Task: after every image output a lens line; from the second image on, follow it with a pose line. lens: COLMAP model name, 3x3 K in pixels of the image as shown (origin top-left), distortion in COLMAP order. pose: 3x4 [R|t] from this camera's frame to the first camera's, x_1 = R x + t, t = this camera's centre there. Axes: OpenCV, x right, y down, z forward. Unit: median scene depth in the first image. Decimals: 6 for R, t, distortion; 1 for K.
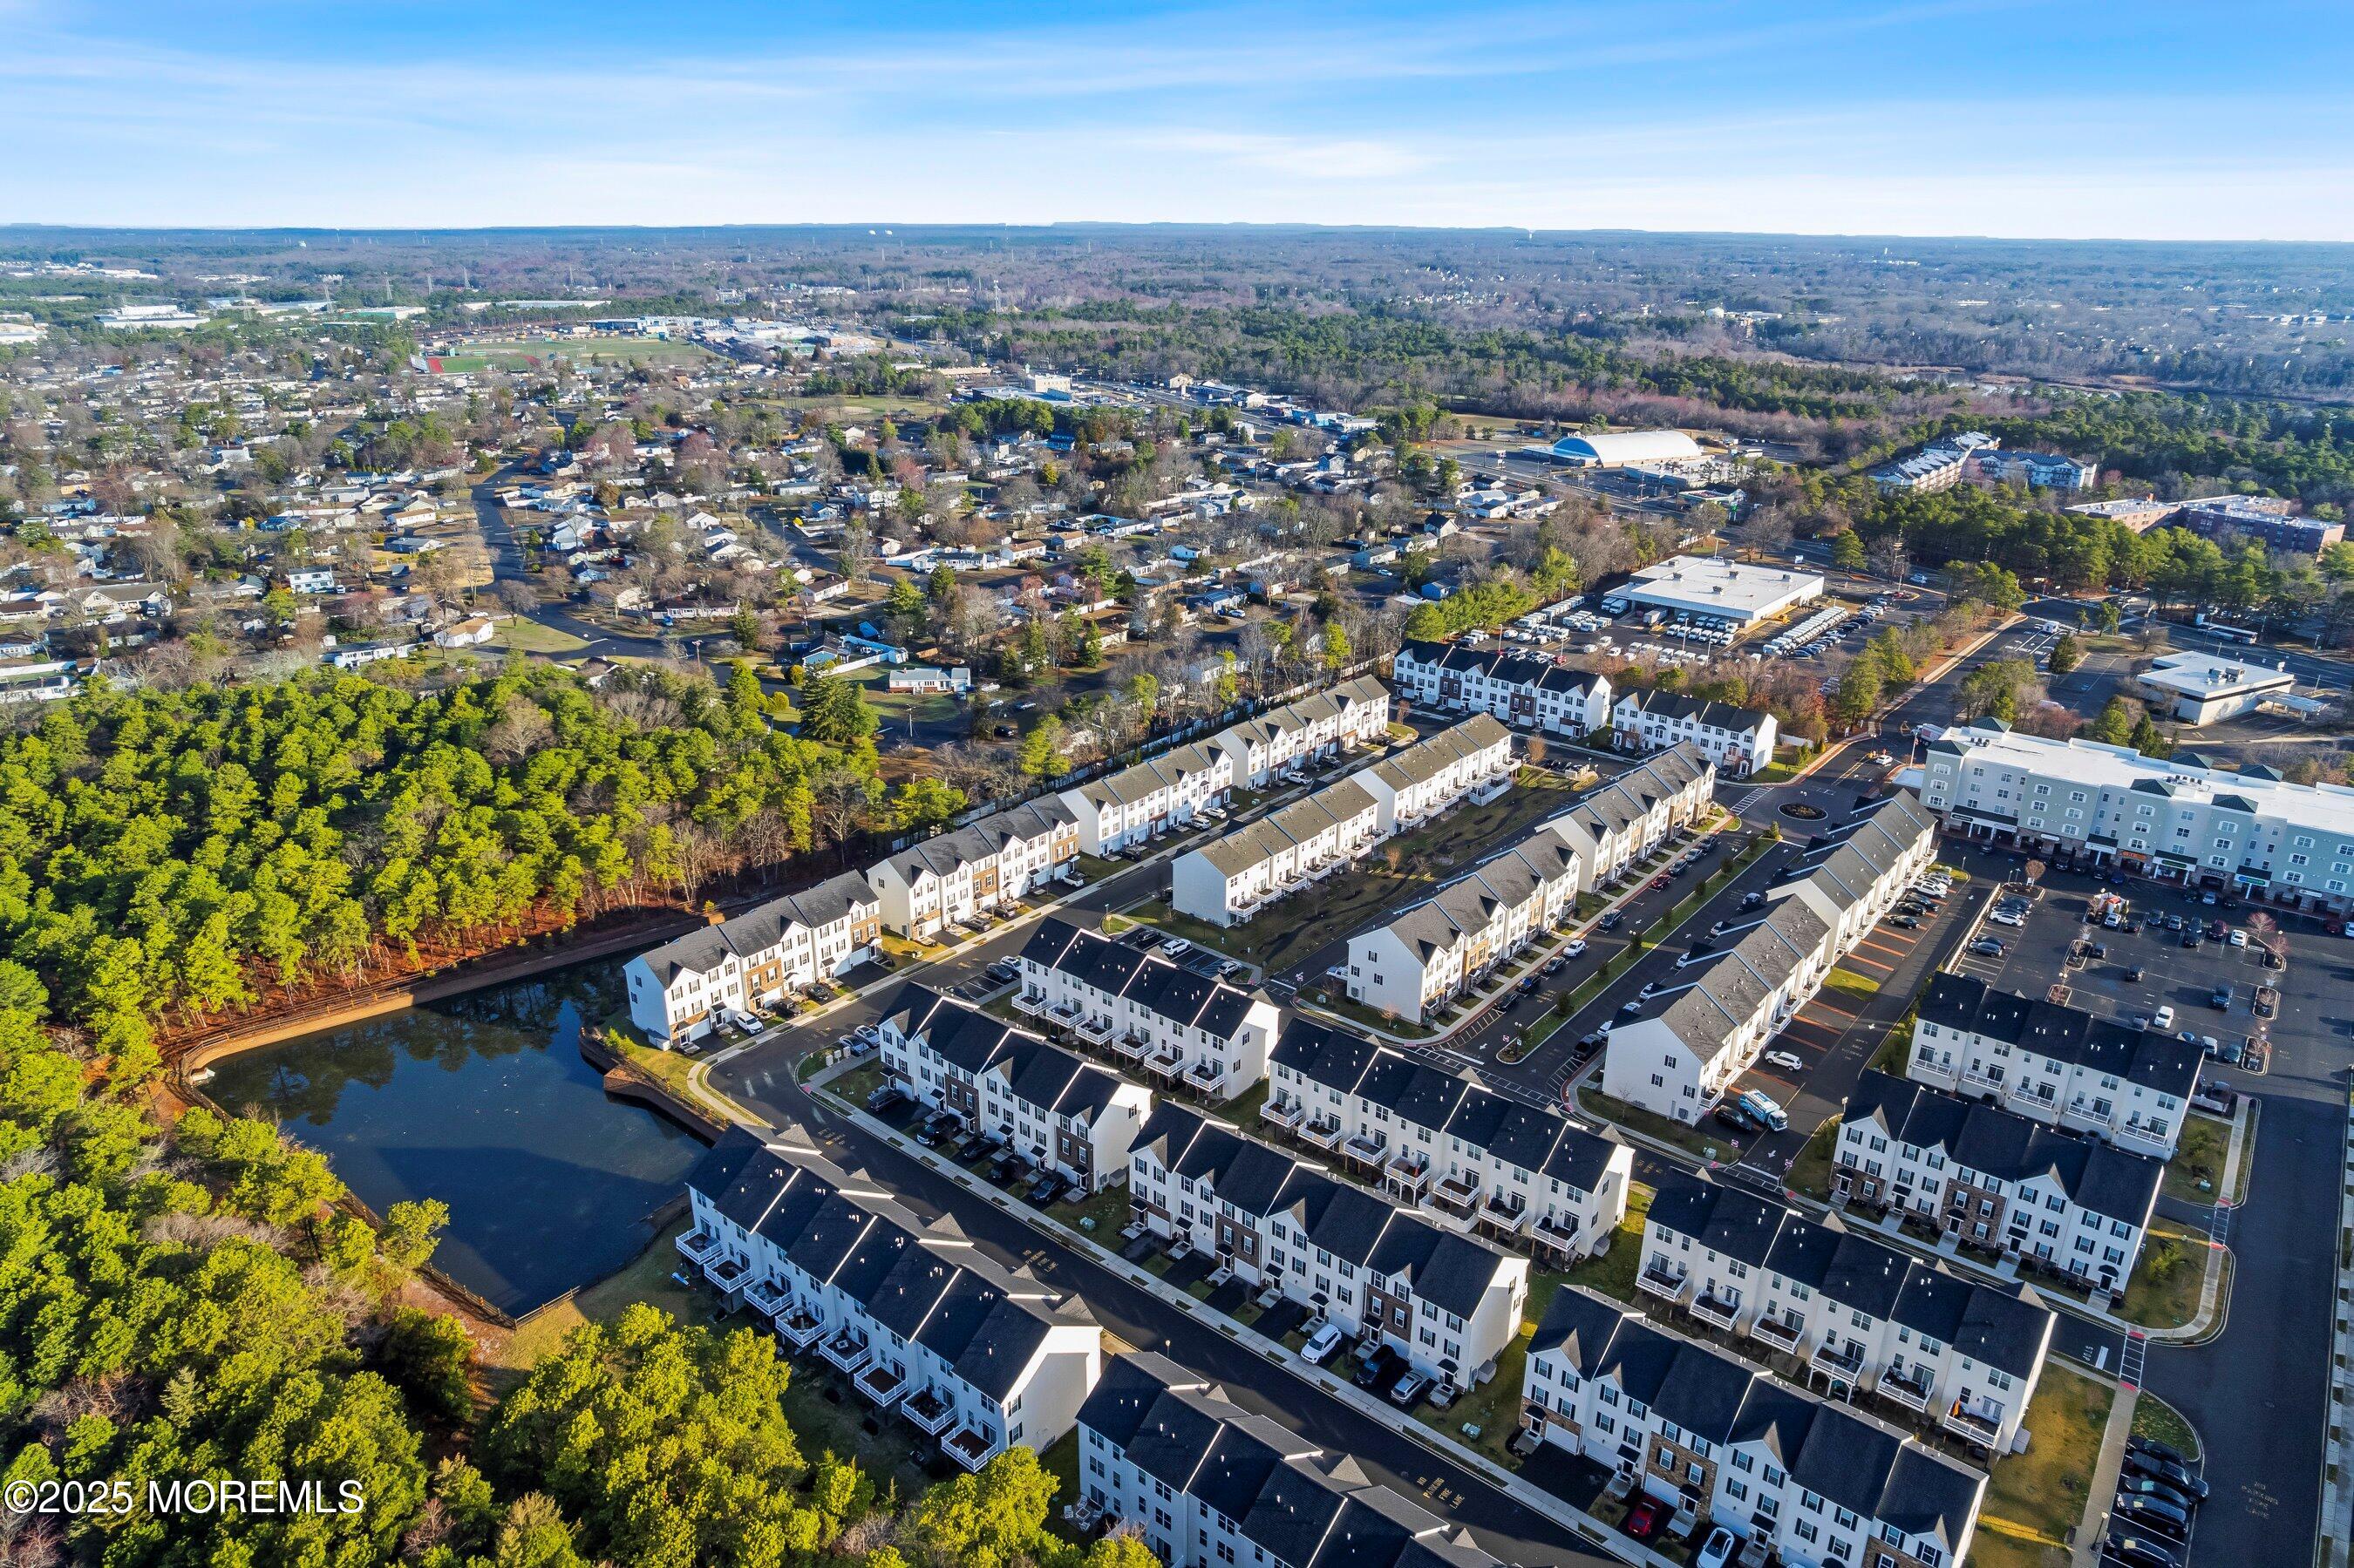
lens RADIAL K [[1521.6, 0, 1177.0], [0, 1521.6, 784.0], [0, 0, 1]] dist [-0.065830, 0.048744]
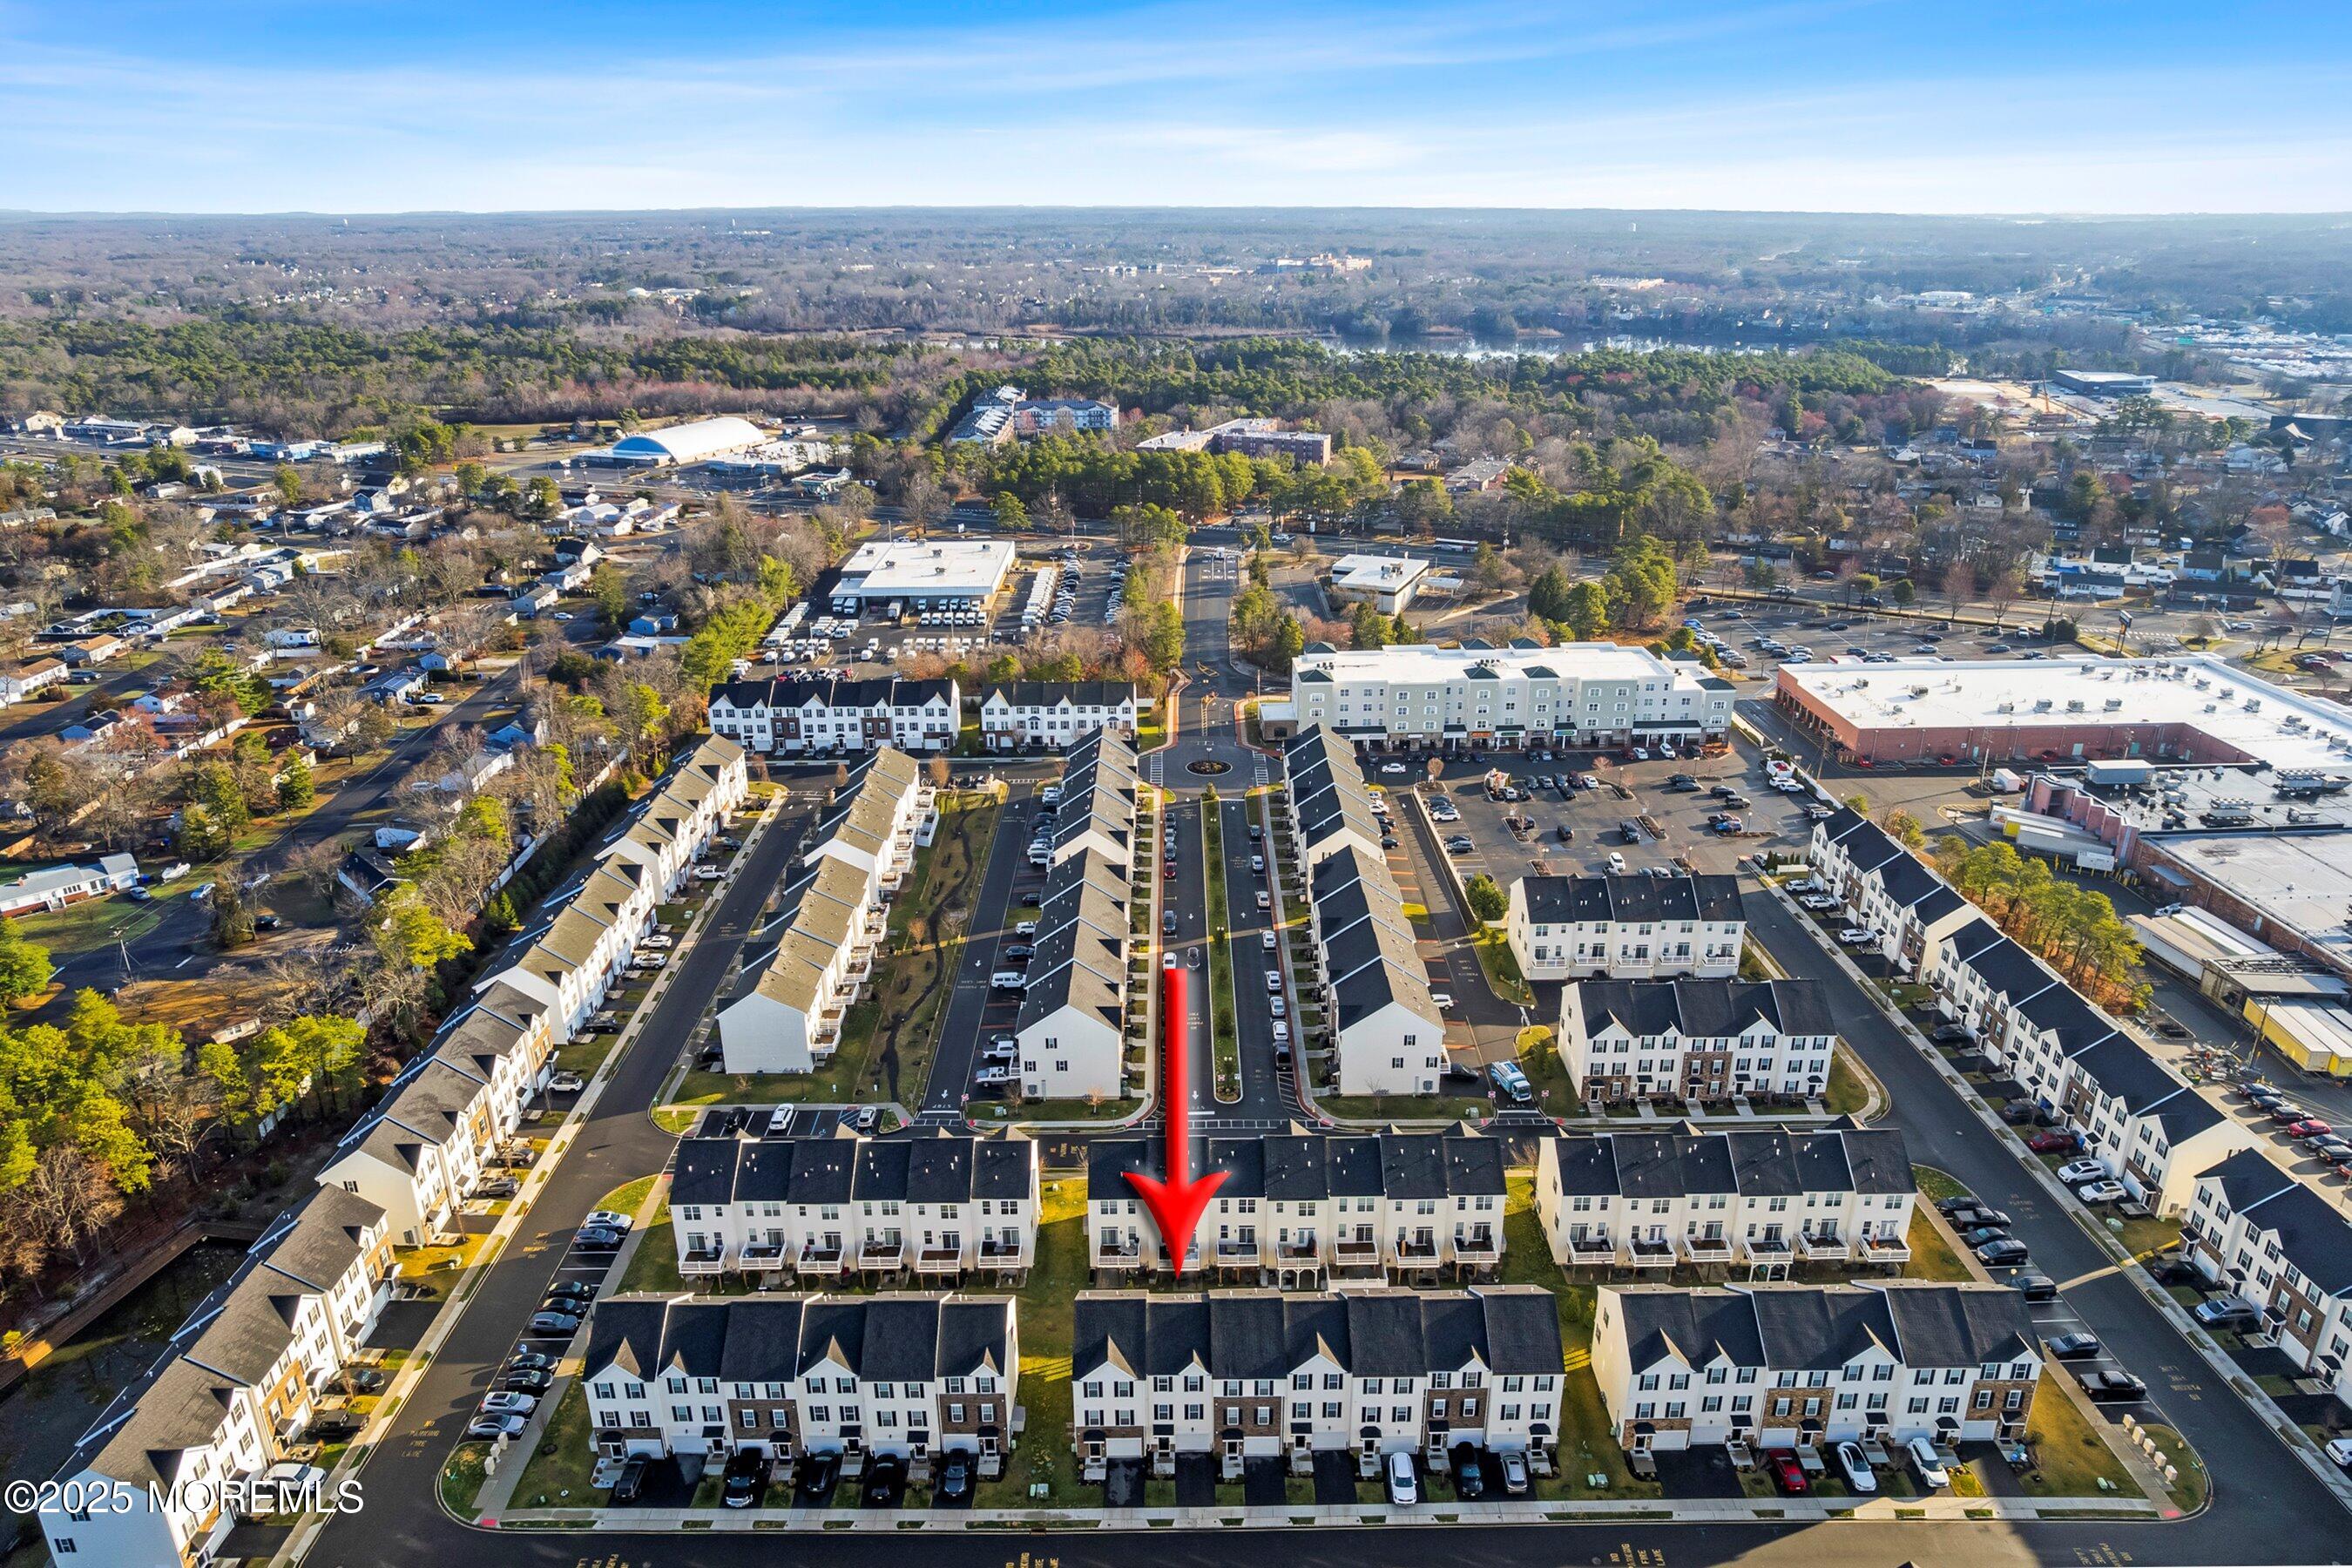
lens RADIAL K [[1531.4, 0, 1176.0], [0, 1531.4, 784.0], [0, 0, 1]] dist [-0.051399, 0.048182]
pose [[0.759928, -0.243801, 0.602553, -0.219456], [0.237607, 0.967032, 0.091610, -0.066985], [-0.605023, 0.073554, 0.792804, 0.172535]]
